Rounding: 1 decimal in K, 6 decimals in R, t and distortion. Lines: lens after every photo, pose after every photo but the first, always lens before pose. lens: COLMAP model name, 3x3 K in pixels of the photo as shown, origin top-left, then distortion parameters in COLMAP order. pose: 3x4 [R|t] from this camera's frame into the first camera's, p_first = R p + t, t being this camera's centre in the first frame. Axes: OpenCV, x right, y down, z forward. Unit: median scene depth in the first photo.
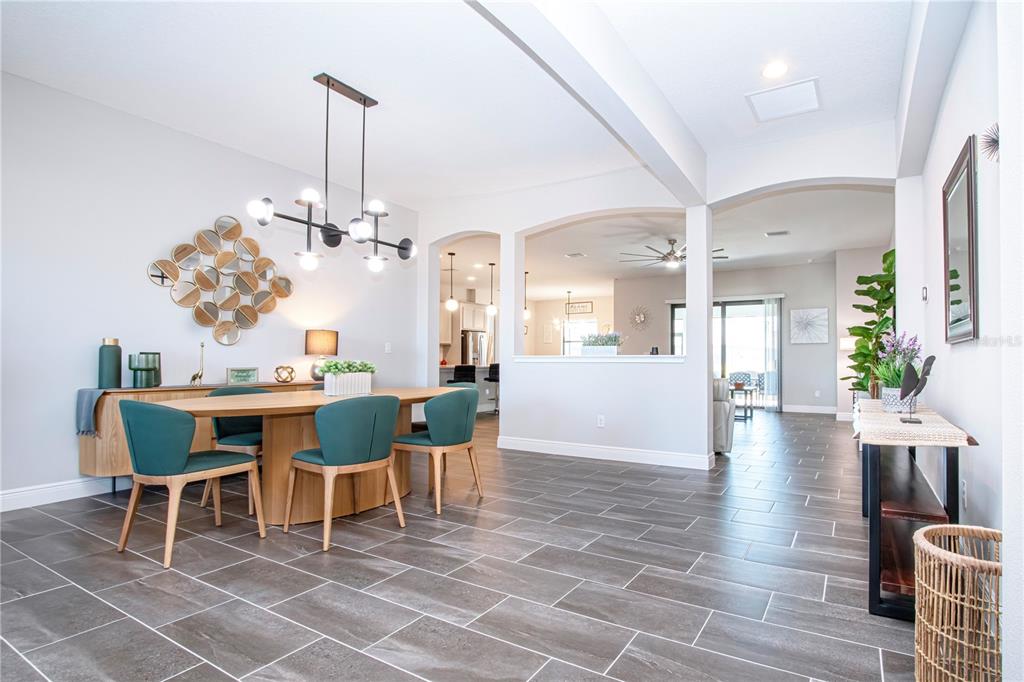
lens RADIAL K [[522.7, 0, 514.4], [0, 522.7, 348.5], [0, 0, 1]] dist [-0.027691, 0.001150]
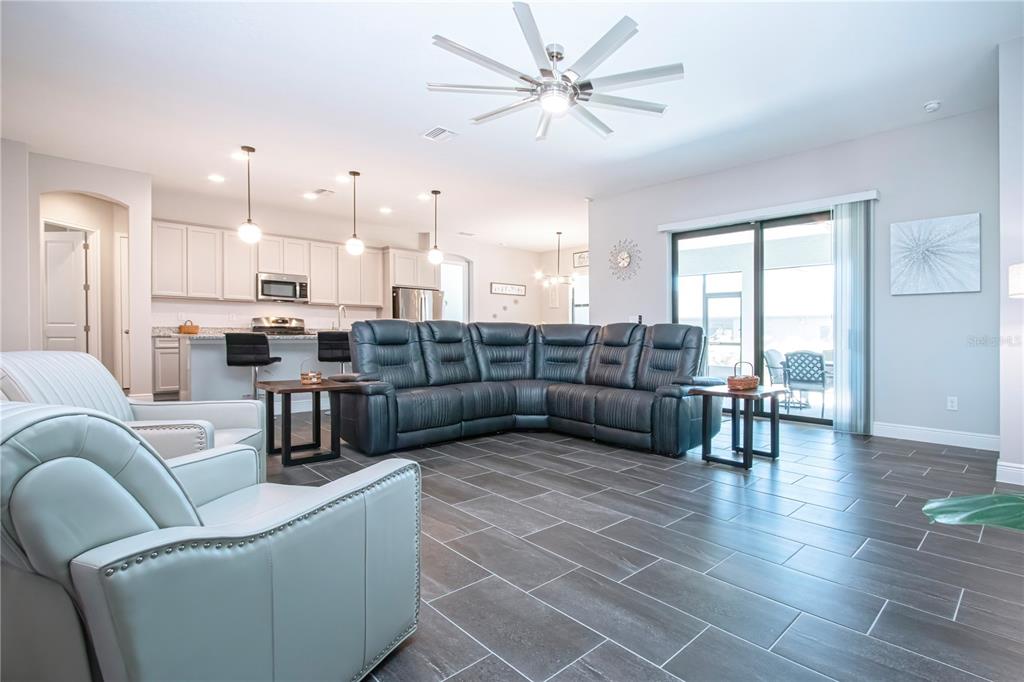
lens RADIAL K [[479.2, 0, 538.1], [0, 479.2, 349.0], [0, 0, 1]] dist [-0.023086, 0.003662]
pose [[0.968712, 0.014038, -0.247792, 0.852800], [-0.000819, 0.998575, 0.053369, 0.051455], [0.248188, -0.051496, 0.967342, 1.273529]]
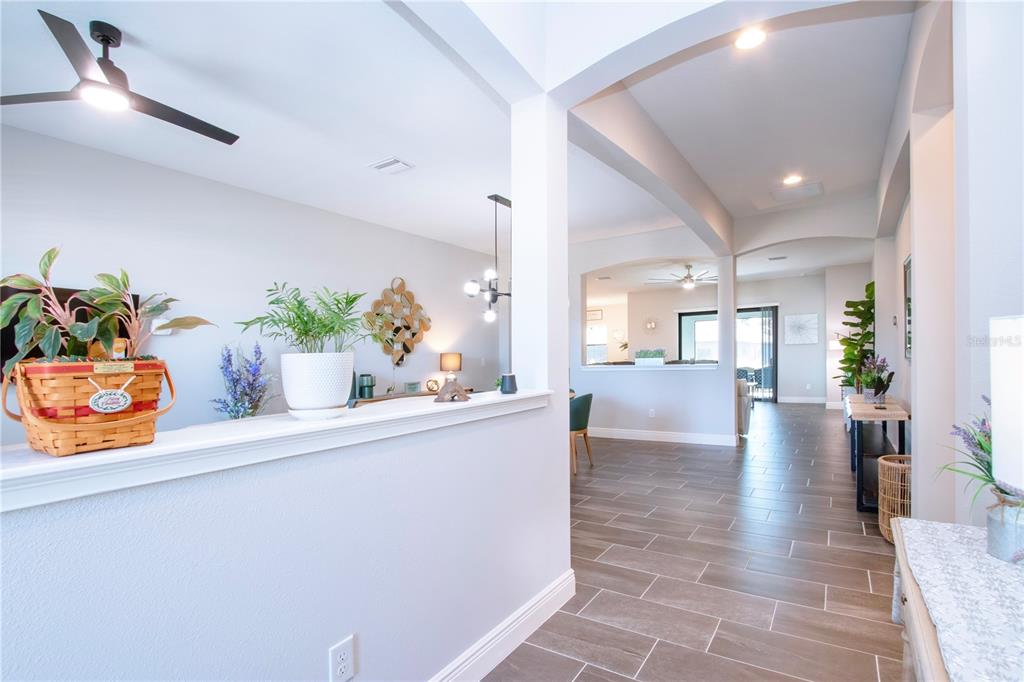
lens RADIAL K [[479.2, 0, 494.0], [0, 479.2, 369.9], [0, 0, 1]] dist [-0.023086, 0.003662]
pose [[0.998467, -0.027631, -0.047960, -0.195535], [0.029565, 0.998758, 0.040096, -0.038405], [0.046793, -0.041452, 0.998044, -0.279264]]
